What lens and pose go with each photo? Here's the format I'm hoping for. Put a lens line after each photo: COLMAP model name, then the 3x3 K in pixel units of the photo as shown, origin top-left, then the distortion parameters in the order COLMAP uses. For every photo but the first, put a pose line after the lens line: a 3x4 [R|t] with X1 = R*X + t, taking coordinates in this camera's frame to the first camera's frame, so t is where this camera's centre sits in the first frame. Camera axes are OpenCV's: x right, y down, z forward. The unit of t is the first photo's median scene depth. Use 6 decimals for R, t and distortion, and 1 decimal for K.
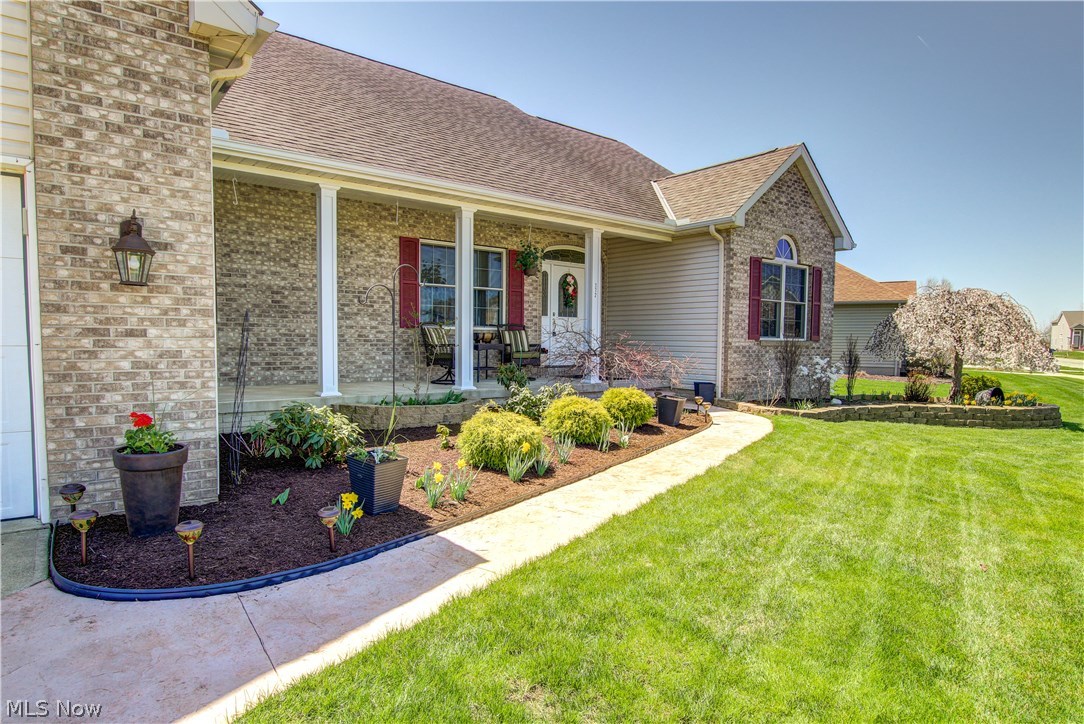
lens RADIAL K [[618.8, 0, 539.4], [0, 618.8, 371.2], [0, 0, 1]] dist [-0.023883, 0.002200]
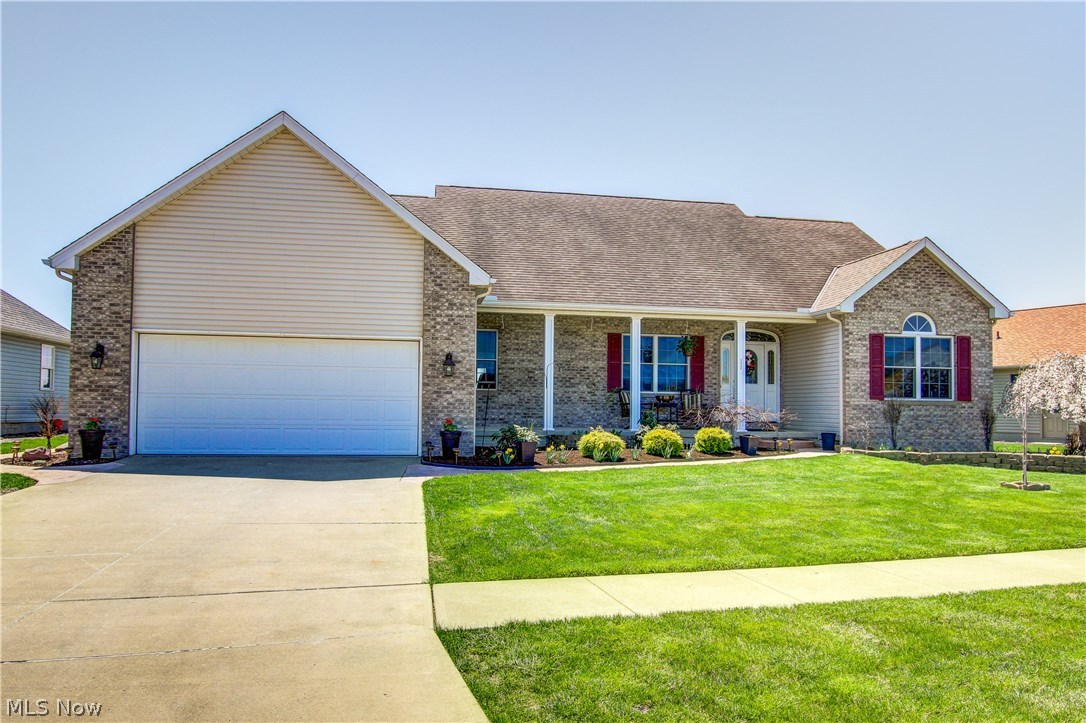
lens RADIAL K [[679.3, 0, 543.0], [0, 679.3, 361.5], [0, 0, 1]] dist [-0.002187, -0.000579]
pose [[0.883178, -0.030421, -0.468050, 0.595480], [-0.026593, 0.993042, -0.114722, 0.071165], [0.468283, 0.113767, 0.876224, -0.777967]]
